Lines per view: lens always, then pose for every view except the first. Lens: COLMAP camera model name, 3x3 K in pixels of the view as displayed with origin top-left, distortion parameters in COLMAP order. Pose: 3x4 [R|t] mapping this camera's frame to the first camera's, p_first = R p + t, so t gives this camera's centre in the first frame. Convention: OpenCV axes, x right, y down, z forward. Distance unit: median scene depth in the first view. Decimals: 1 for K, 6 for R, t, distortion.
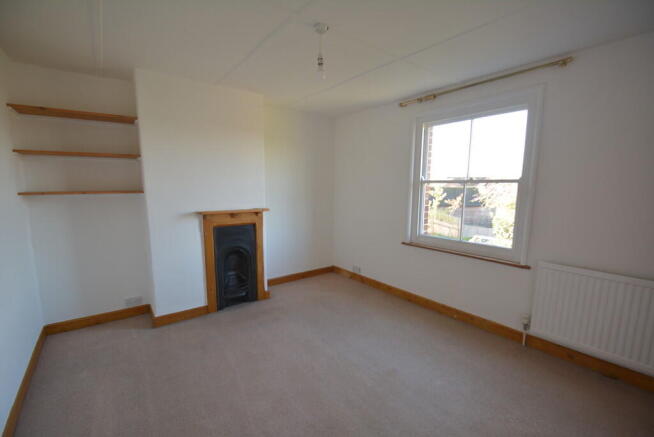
lens RADIAL K [[287.1, 0, 321.7], [0, 287.1, 226.5], [0, 0, 1]] dist [-0.002130, -0.000543]
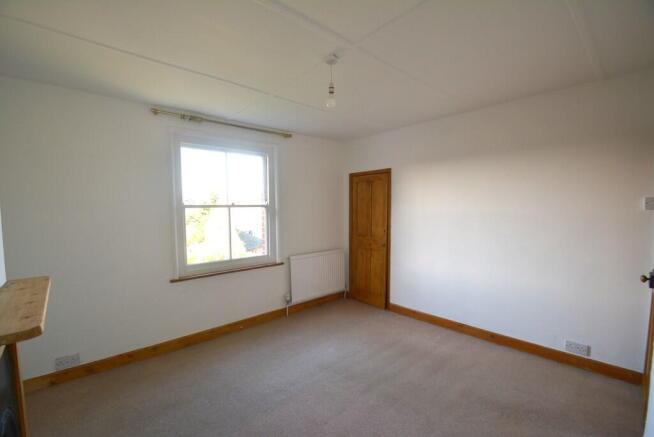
lens RADIAL K [[287.1, 0, 321.7], [0, 287.1, 226.5], [0, 0, 1]] dist [-0.002130, -0.000543]
pose [[-0.078244, -0.071024, 0.994401, -0.684329], [0.152249, 0.984907, 0.082325, -0.121899], [-0.985240, 0.157838, -0.066249, 0.767881]]
